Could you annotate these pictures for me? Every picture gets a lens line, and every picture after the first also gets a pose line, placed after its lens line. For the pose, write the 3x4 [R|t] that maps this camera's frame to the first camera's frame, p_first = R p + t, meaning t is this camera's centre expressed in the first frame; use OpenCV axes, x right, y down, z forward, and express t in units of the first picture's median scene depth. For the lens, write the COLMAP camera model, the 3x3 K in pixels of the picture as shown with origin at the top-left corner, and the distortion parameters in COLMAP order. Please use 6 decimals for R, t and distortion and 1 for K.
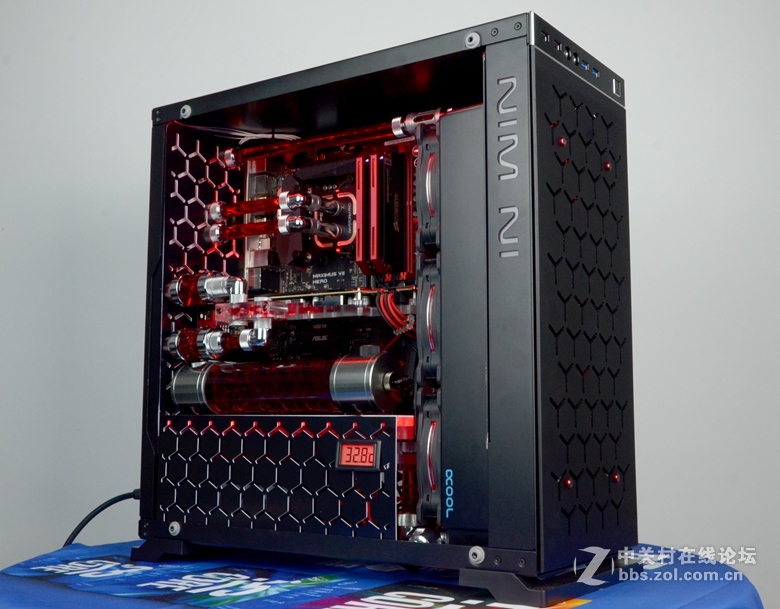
lens RADIAL K [[963.2, 0, 436.8], [0, 963.2, 304.4], [0, 0, 1]] dist [0.003800, -0.002983]
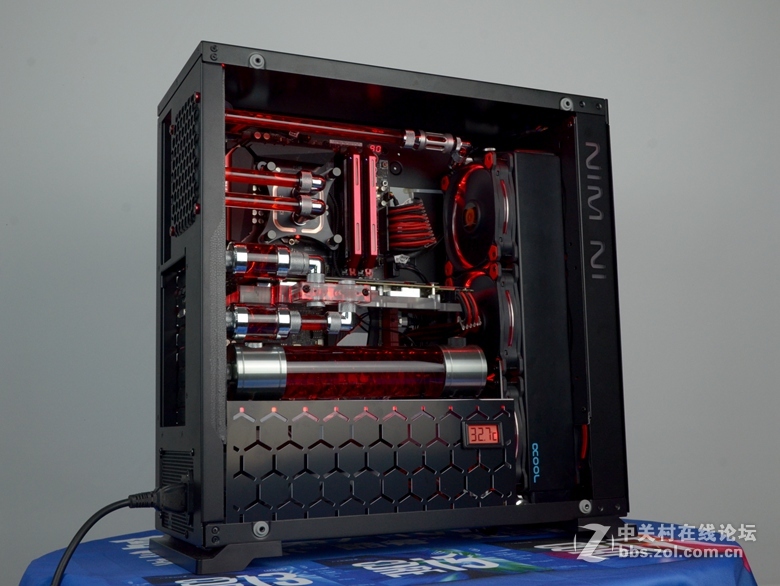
lens RADIAL K [[939.5, 0, 390.0], [0, 939.5, 293.0], [0, 0, 1]] dist [-0.000829, -0.004301]
pose [[0.548606, 0.098814, 0.830221, -0.944519], [-0.078436, 0.994695, -0.066559, 0.064931], [-0.832394, -0.028605, 0.553446, 0.429004]]
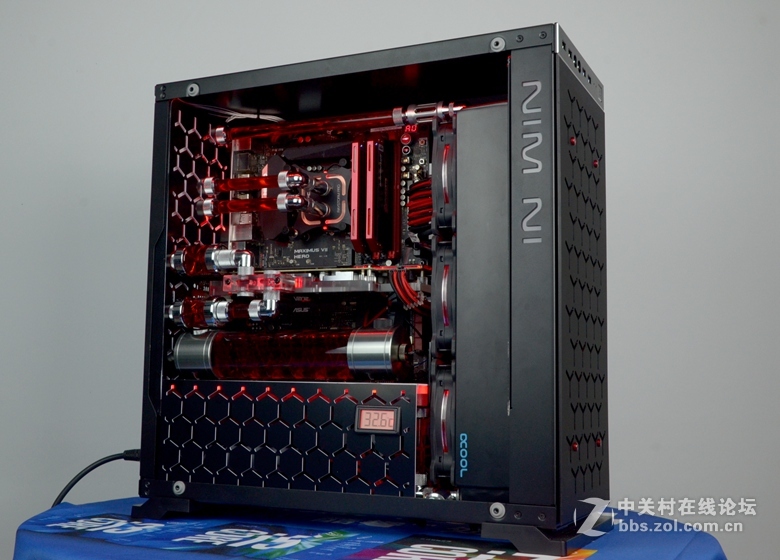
lens RADIAL K [[928.1, 0, 389.0], [0, 928.1, 289.8], [0, 0, 1]] dist [0.001972, 0.011414]
pose [[0.989862, 0.030988, 0.138610, -0.192542], [-0.032655, 0.999419, 0.009766, -0.000413], [-0.138227, -0.014194, 0.990299, -0.031244]]
